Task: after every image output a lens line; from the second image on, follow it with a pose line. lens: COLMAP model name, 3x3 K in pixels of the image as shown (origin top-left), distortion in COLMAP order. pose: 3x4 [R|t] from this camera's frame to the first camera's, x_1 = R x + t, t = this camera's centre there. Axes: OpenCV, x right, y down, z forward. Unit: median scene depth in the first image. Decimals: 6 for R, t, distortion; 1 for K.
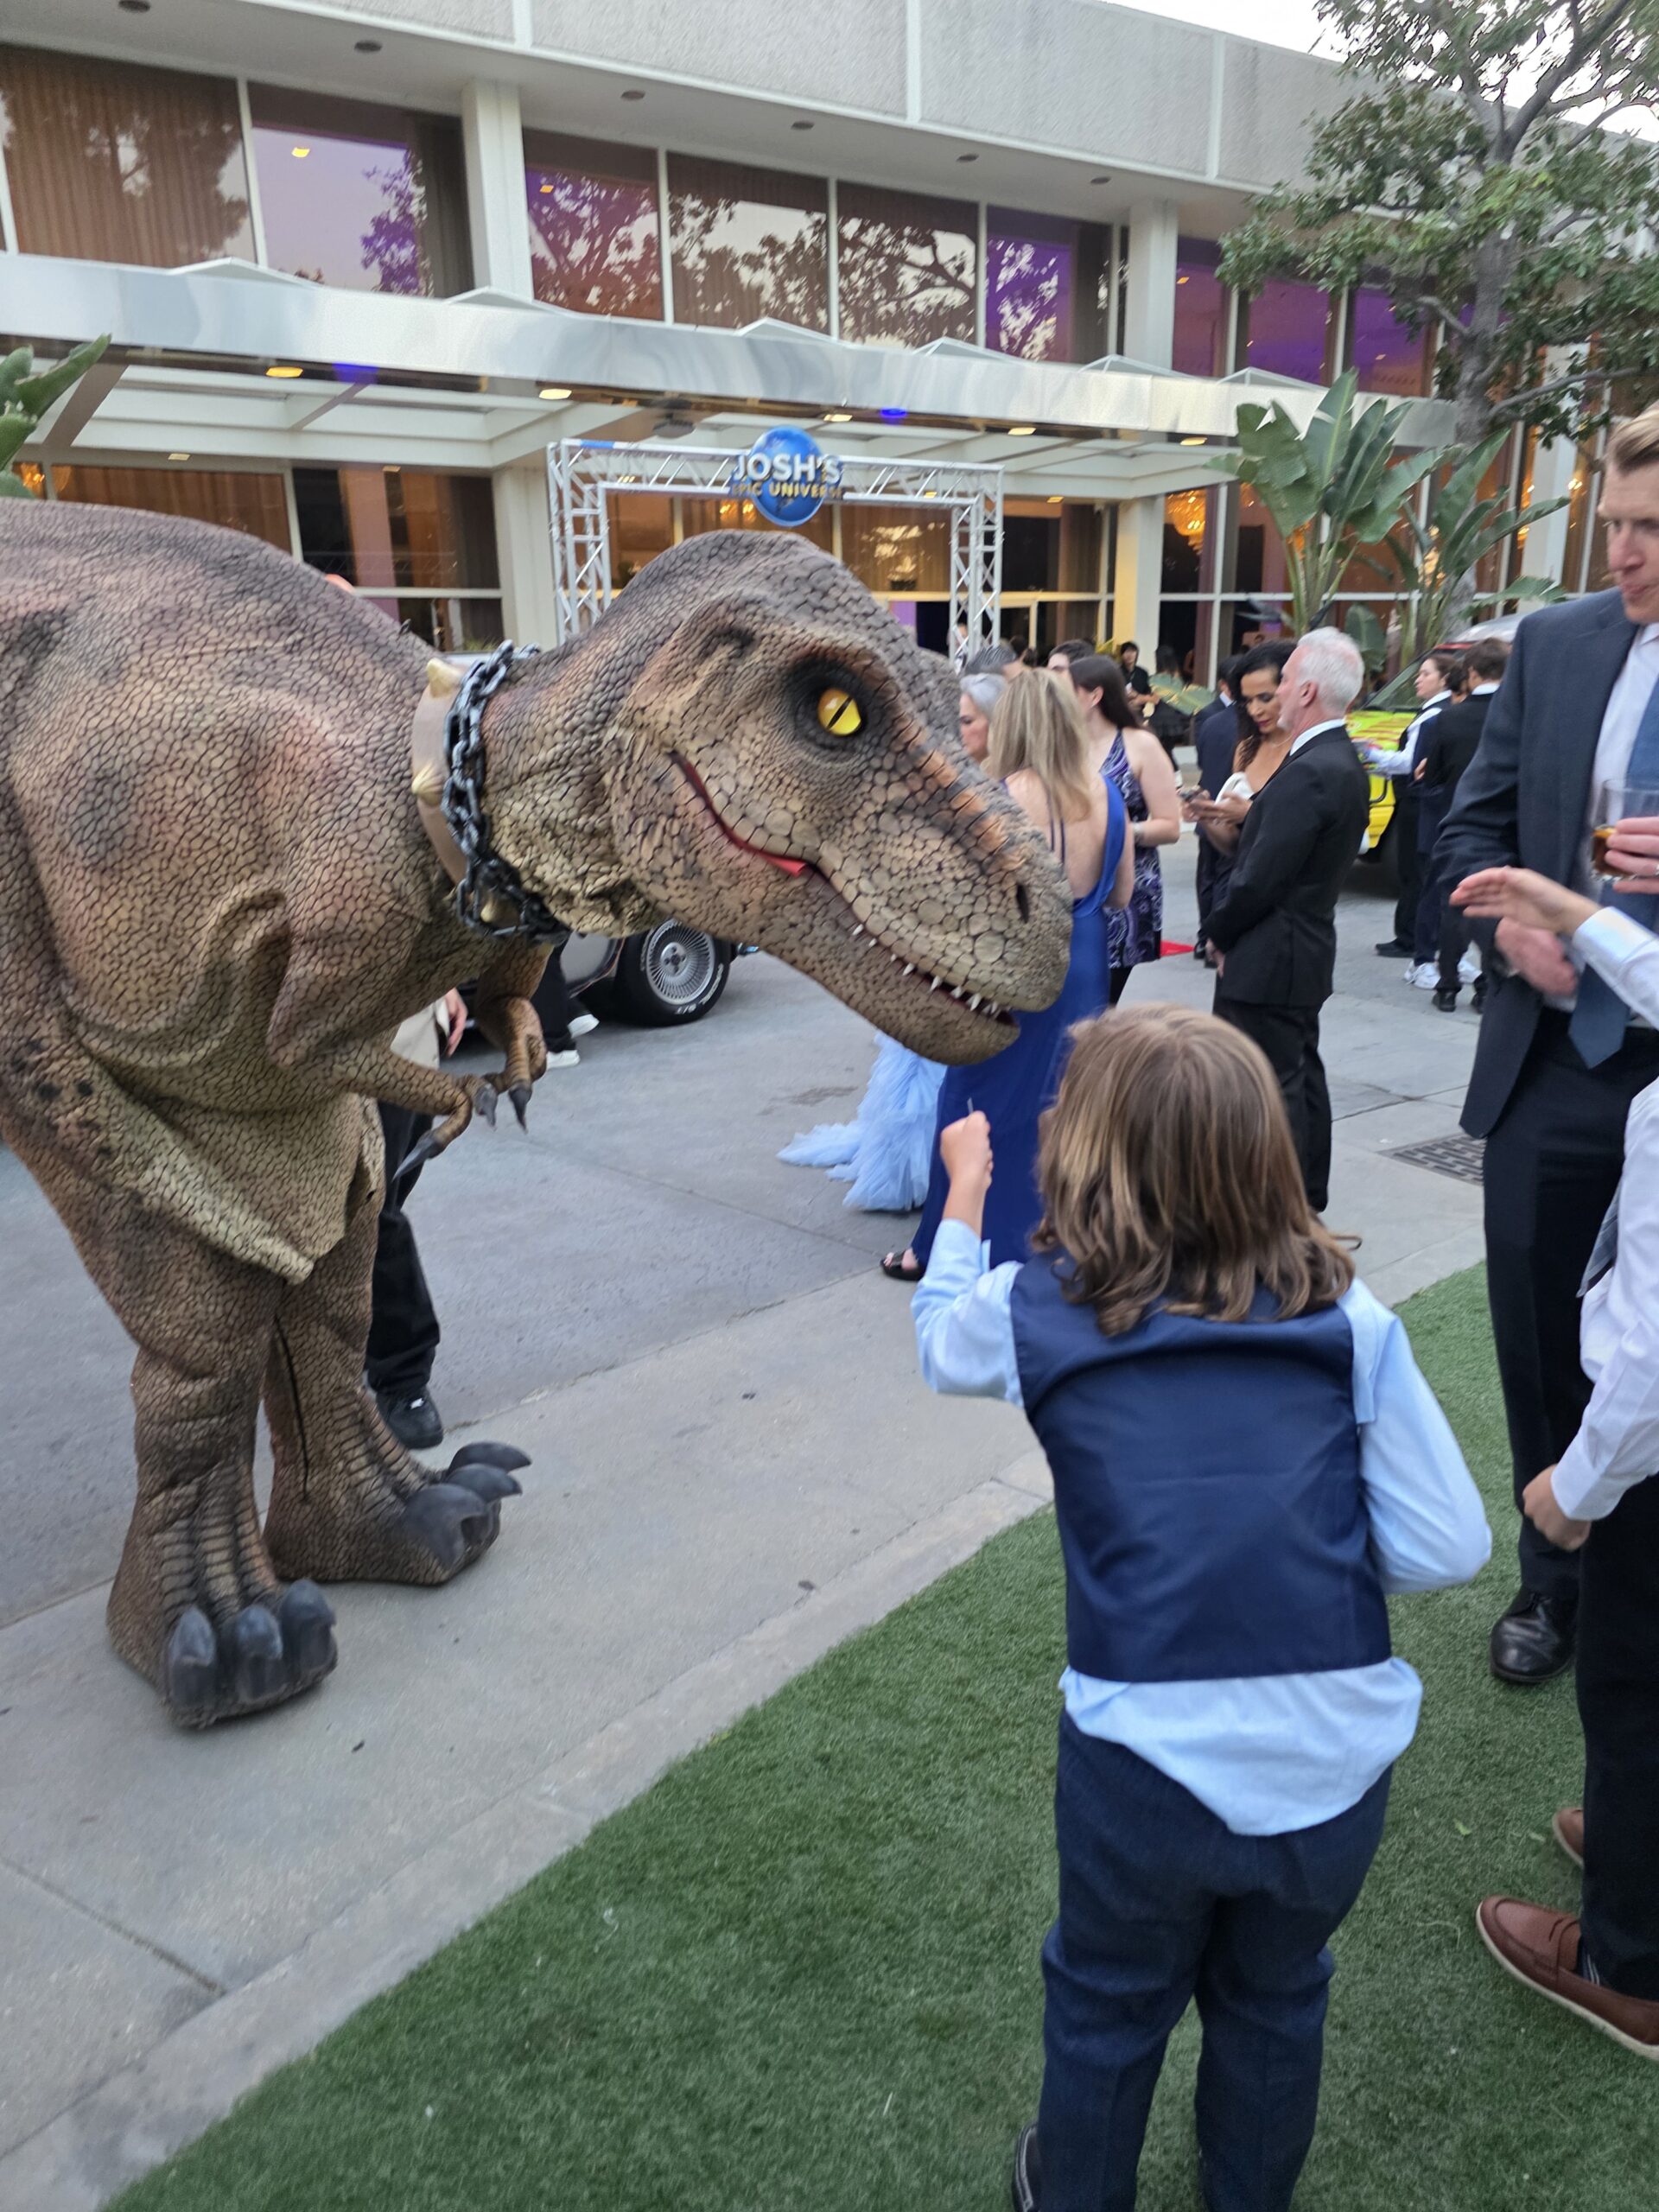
lens RADIAL K [[1620.5, 0, 889.9], [0, 1620.5, 1097.7], [0, 0, 1]] dist [0.125132, -0.063747]
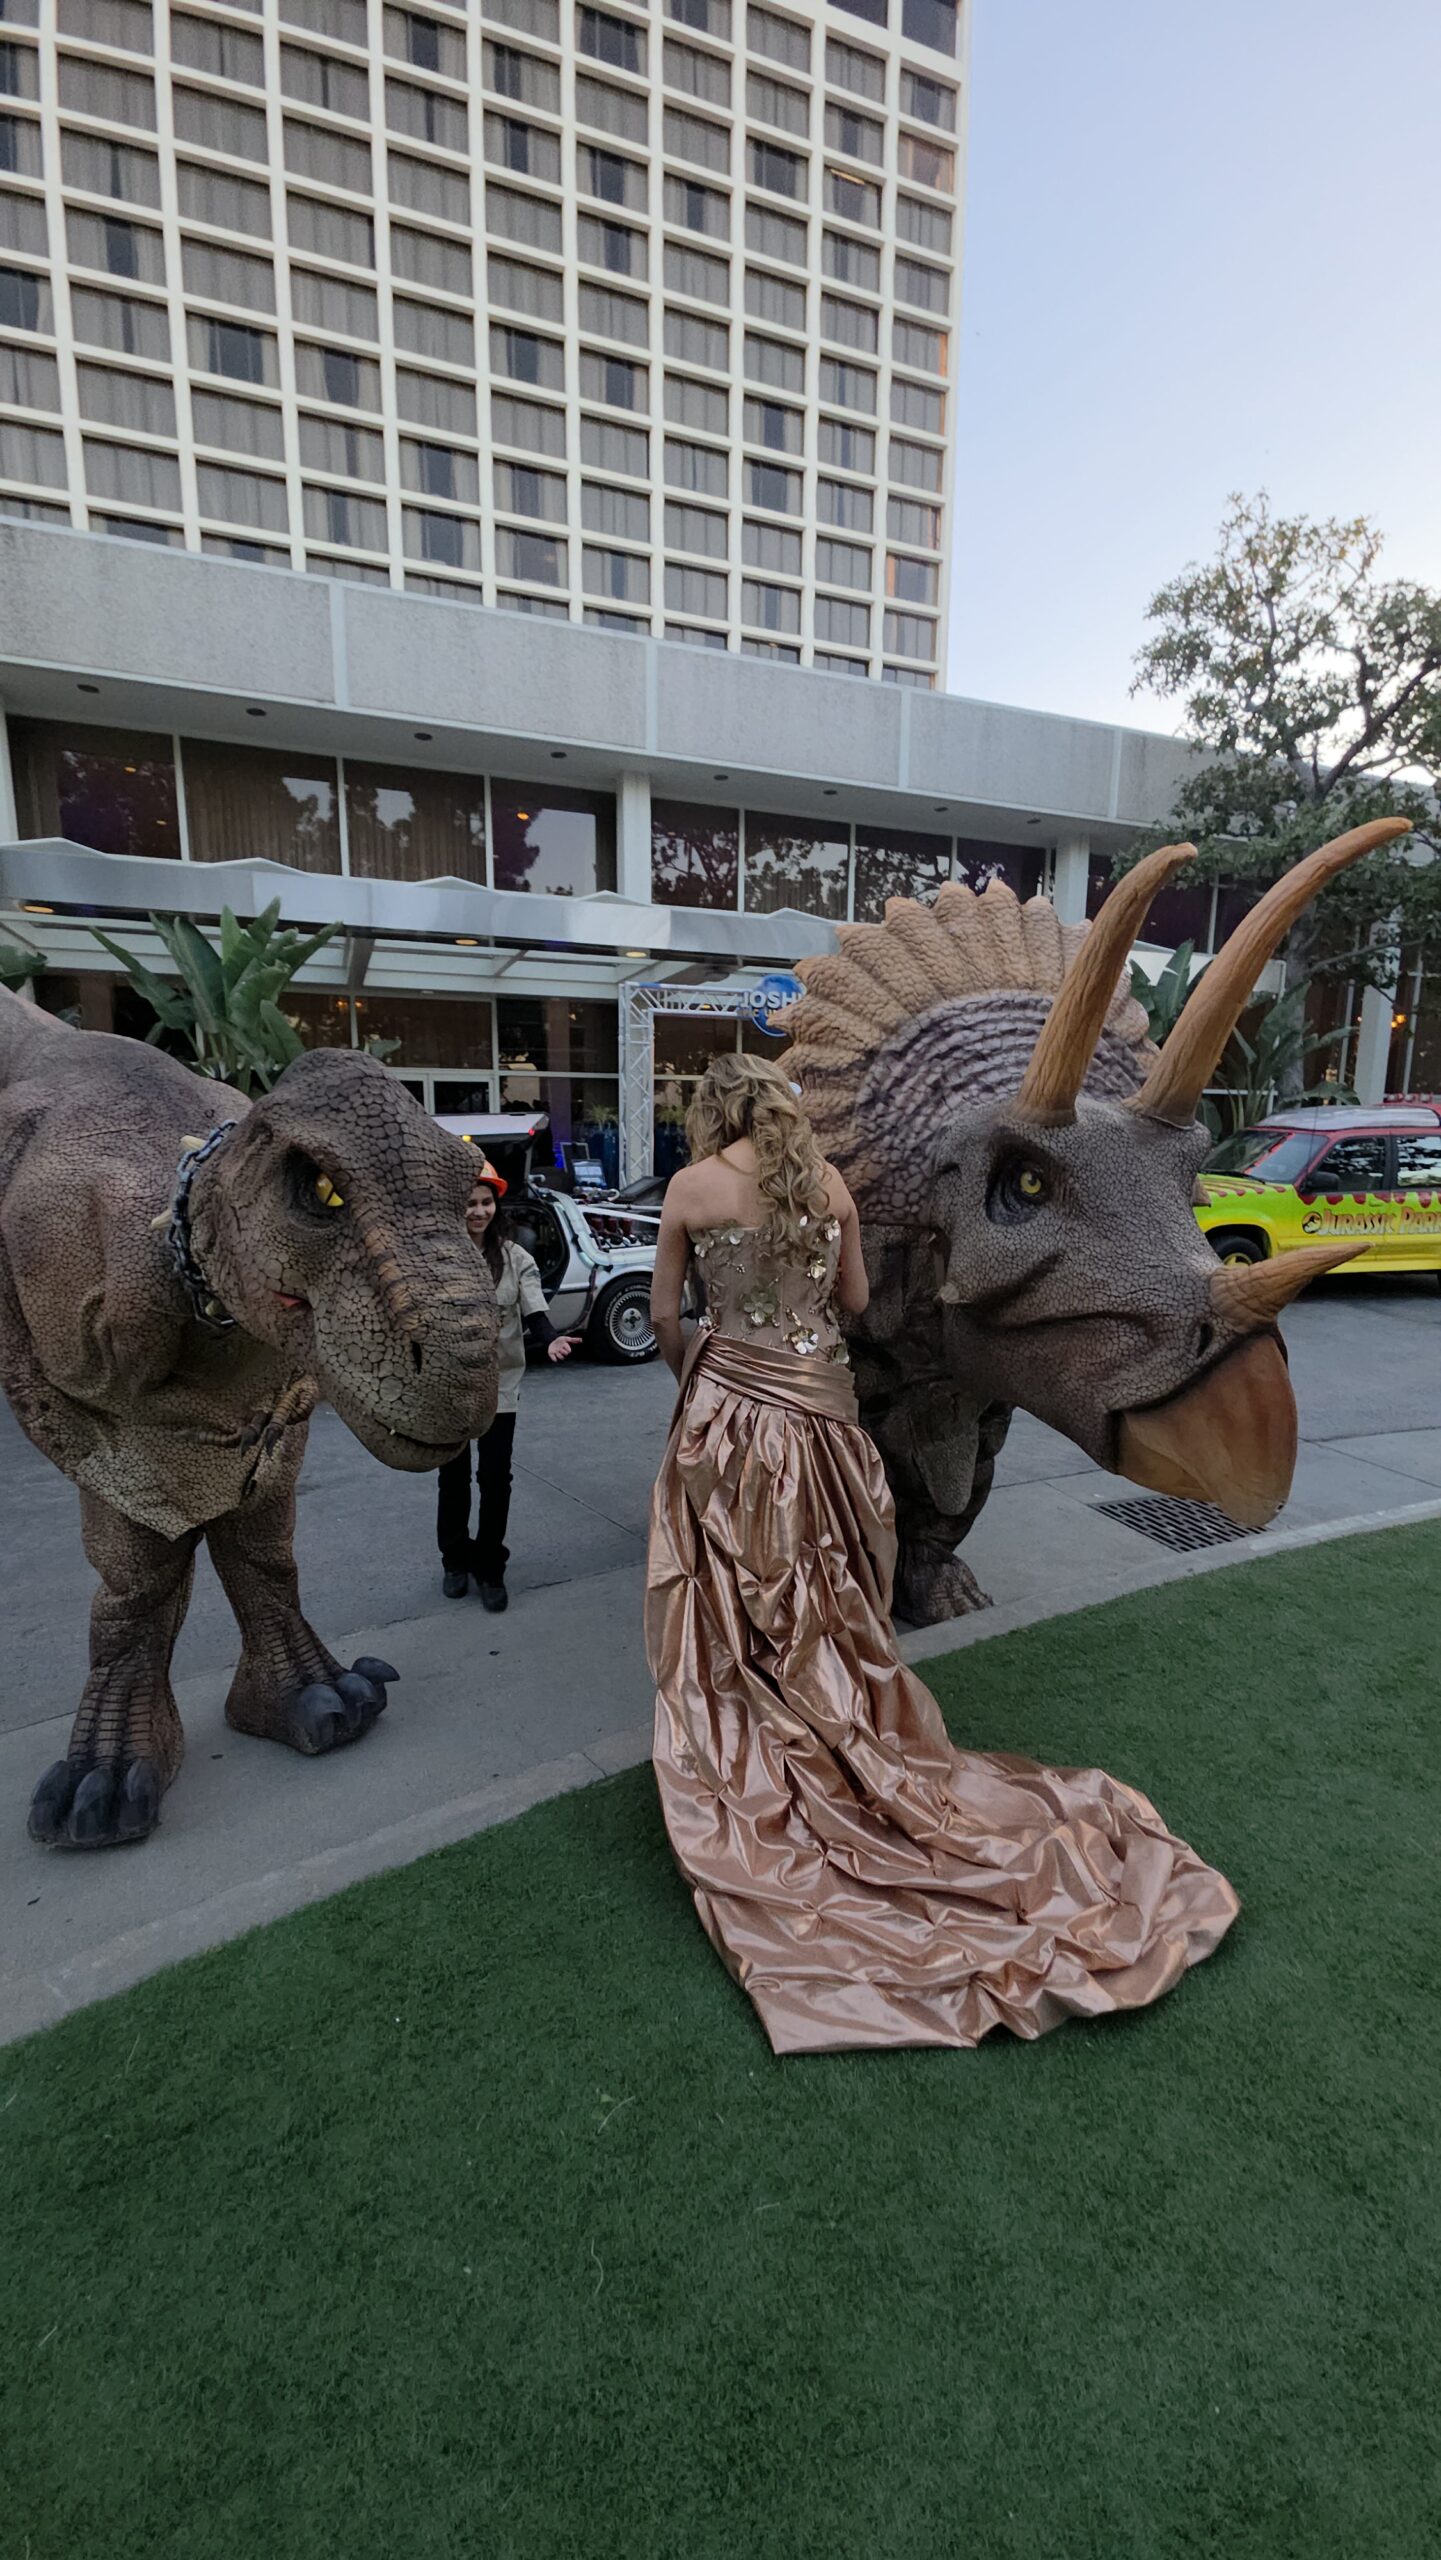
lens RADIAL K [[1041.4, 0, 785.1], [0, 1041.4, 1297.8], [0, 0, 1]] dist [0.094556, -0.036796]
pose [[0.984492, 0.059765, -0.164935, 0.103526], [-0.073779, 0.994046, -0.080186, -0.025769], [0.159161, 0.091111, 0.983039, 0.059248]]
